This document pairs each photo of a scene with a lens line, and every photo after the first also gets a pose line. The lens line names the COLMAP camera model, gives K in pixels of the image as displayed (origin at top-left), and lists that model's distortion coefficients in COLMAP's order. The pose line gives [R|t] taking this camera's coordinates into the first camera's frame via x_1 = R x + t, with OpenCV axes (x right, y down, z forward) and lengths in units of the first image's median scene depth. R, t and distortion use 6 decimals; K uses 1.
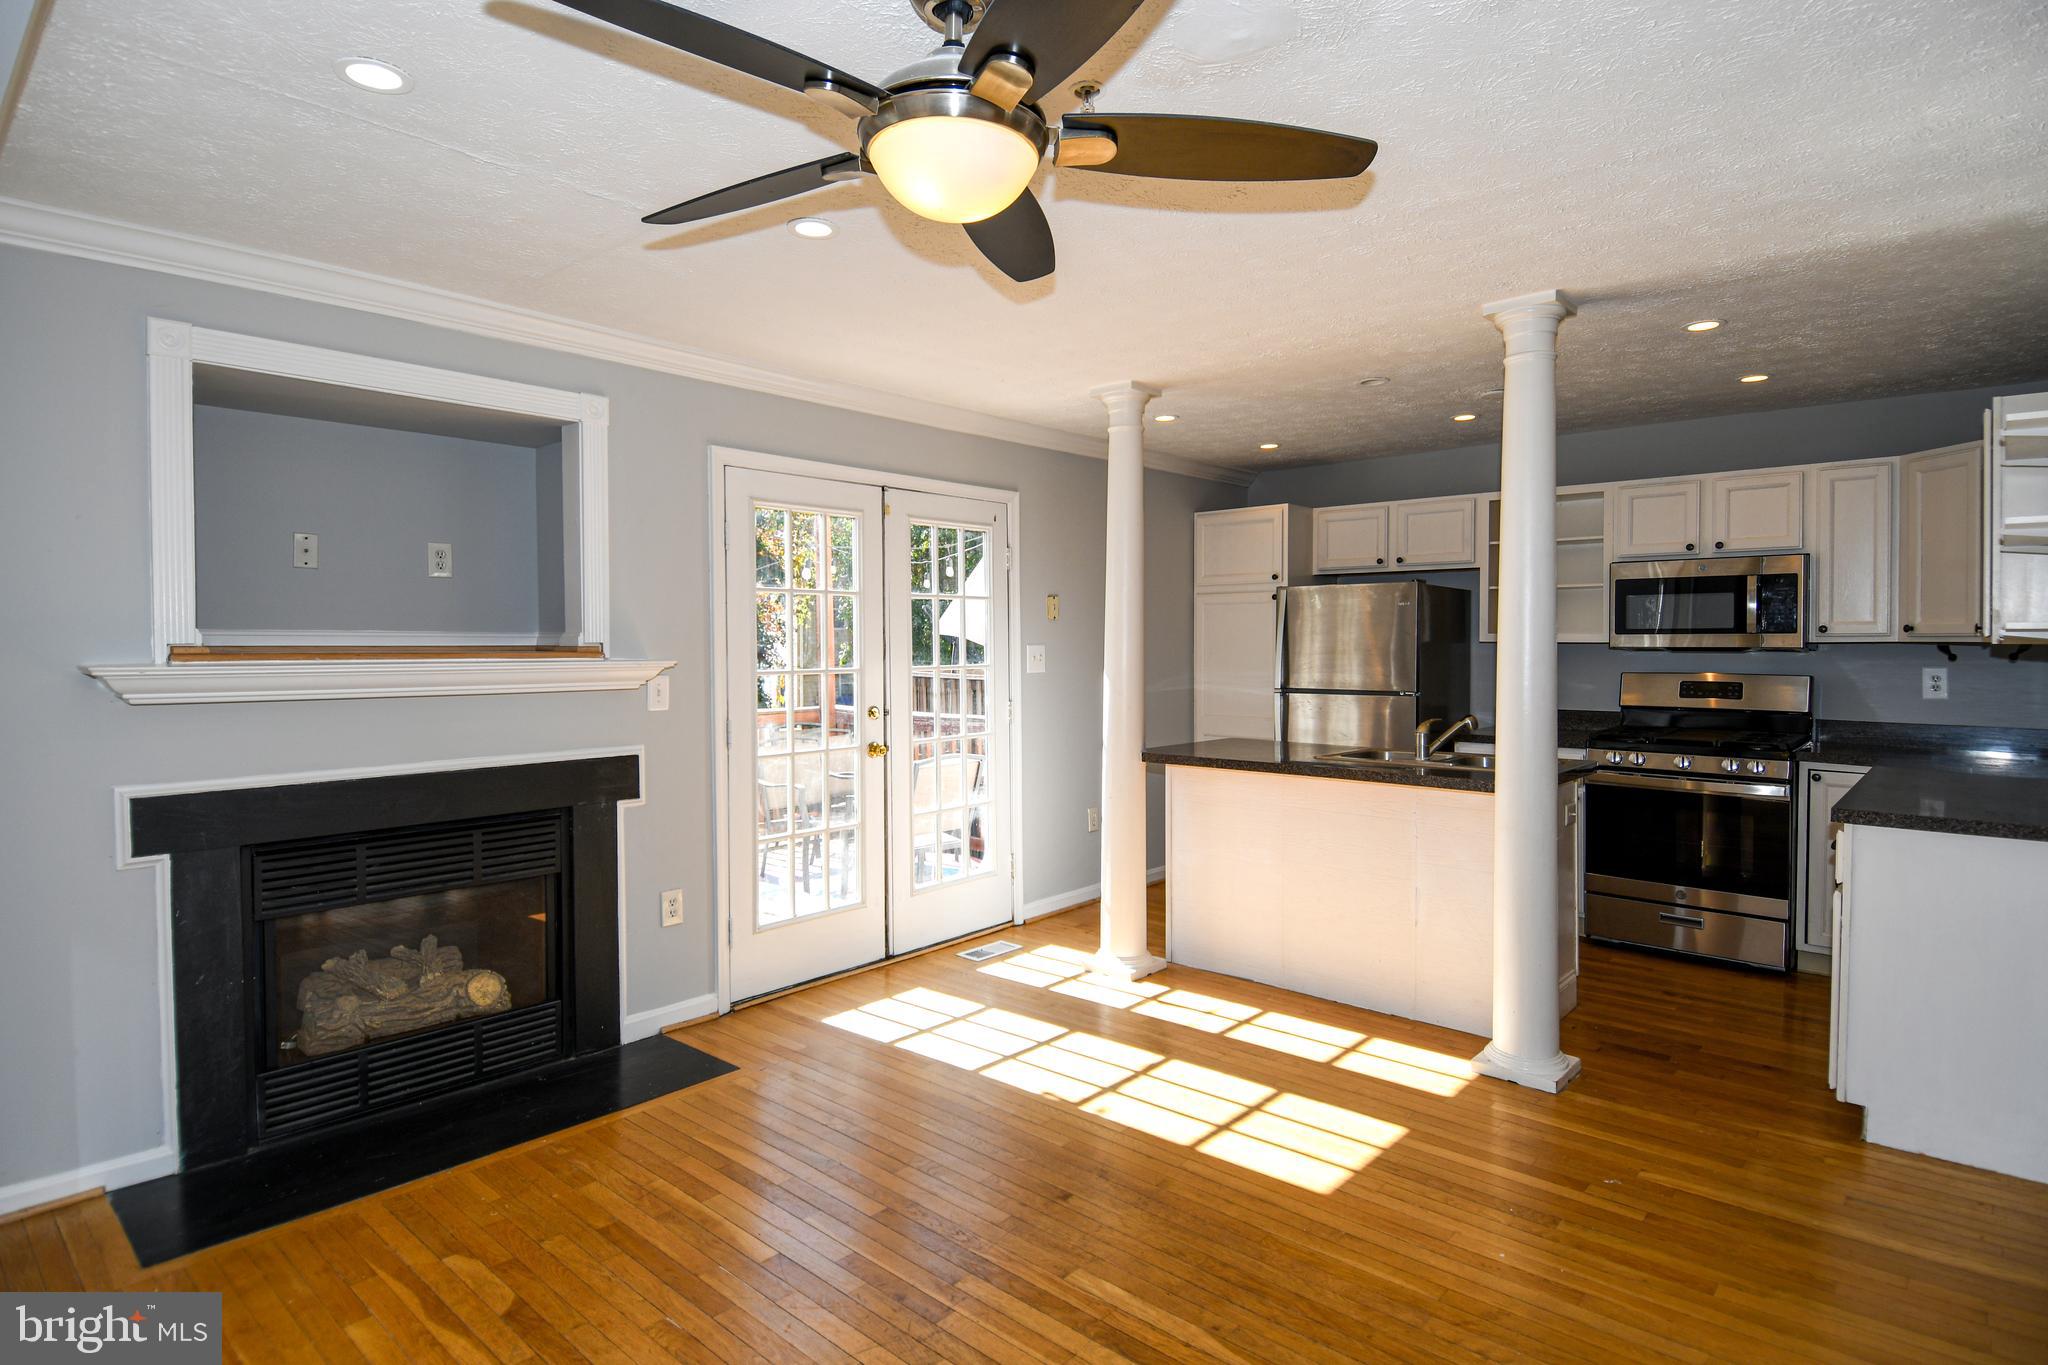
lens RADIAL K [[1089.1, 0, 982.5], [0, 1089.1, 662.4], [0, 0, 1]] dist [0.005356, -0.000655]
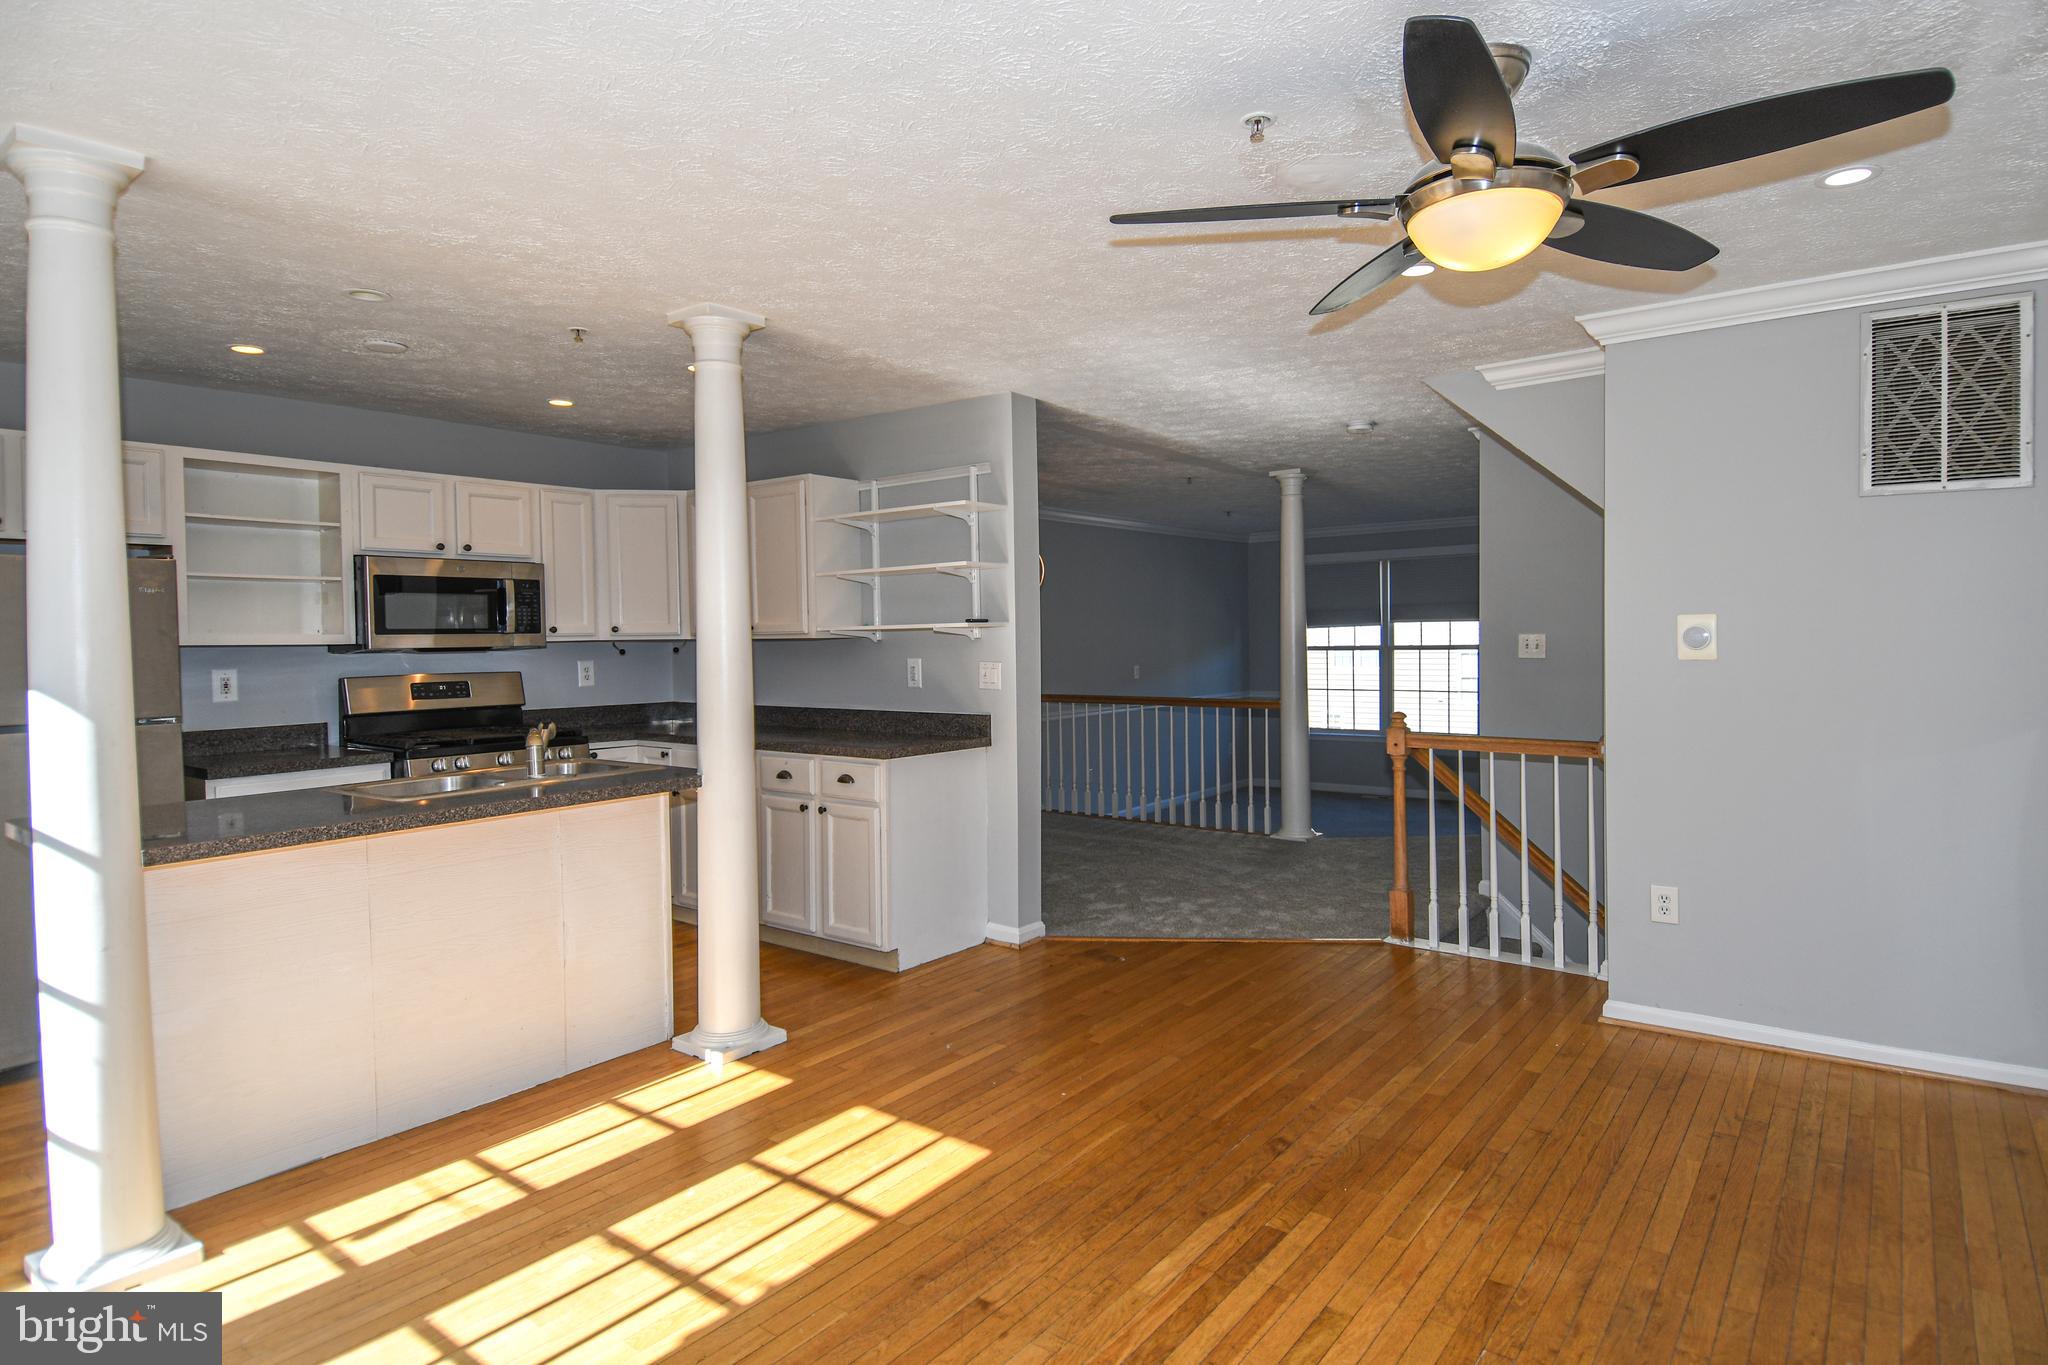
lens RADIAL K [[1088.9, 0, 1060.5], [0, 1088.9, 667.3], [0, 0, 1]] dist [0.030363, -0.000862]
pose [[-0.110302, -0.029196, 0.993469, -0.505662], [0.034755, 0.998844, 0.033213, -0.012422], [-0.993290, 0.038192, -0.109160, 0.687413]]
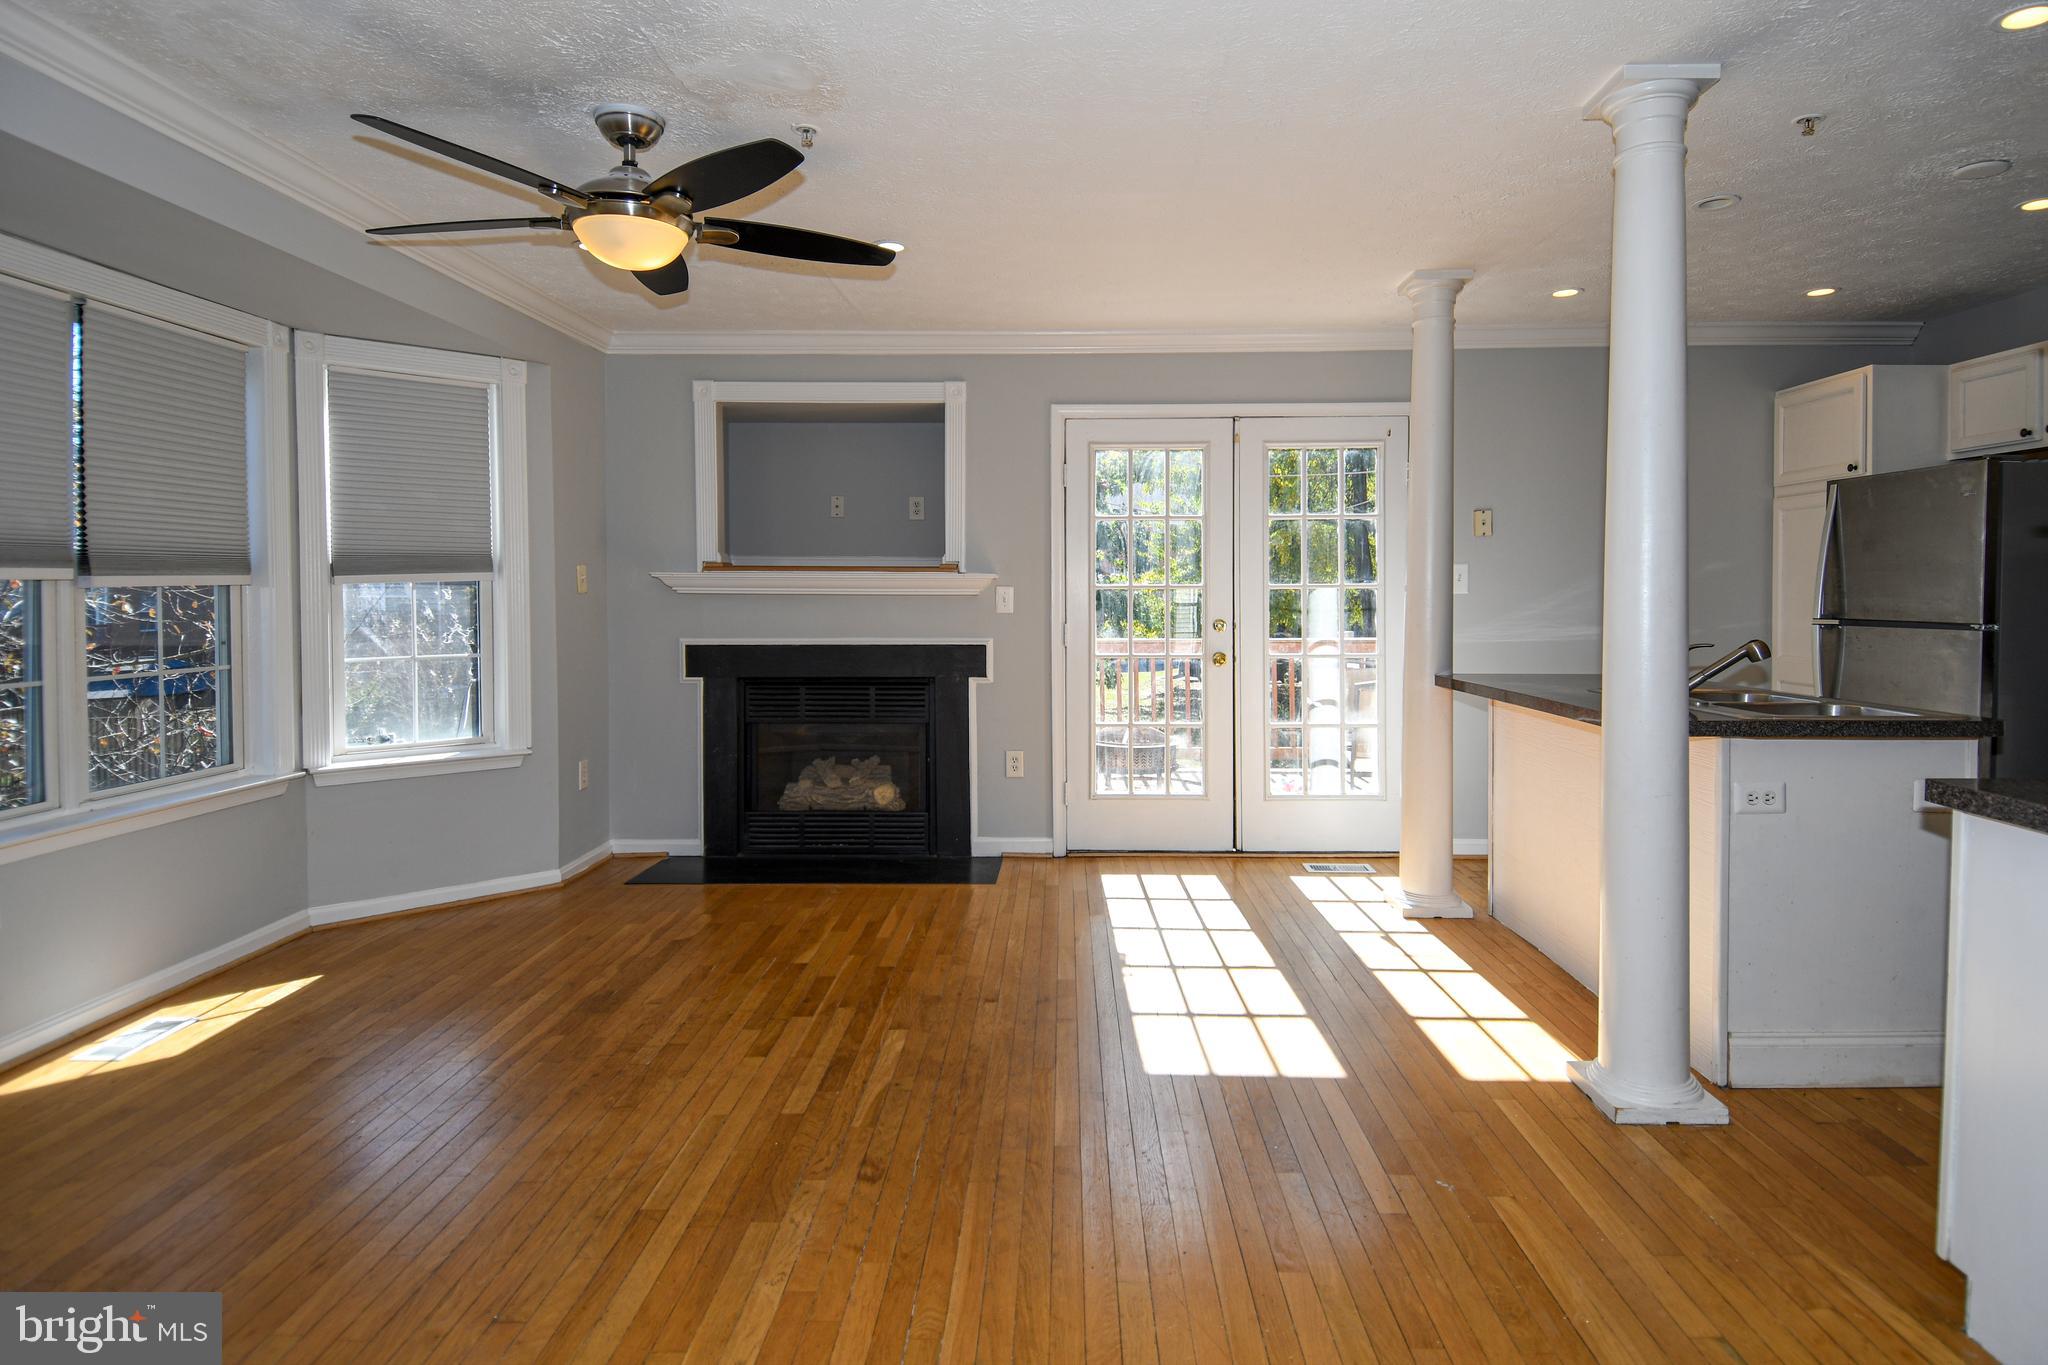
lens RADIAL K [[1044.9, 0, 1017.6], [0, 1044.9, 630.5], [0, 0, 1]] dist [0.048152, -0.046737]
pose [[0.666403, 0.031260, -0.744936, 0.648733], [-0.015547, 0.999486, 0.028034, 0.029333], [0.745430, -0.007100, 0.666546, 0.164530]]
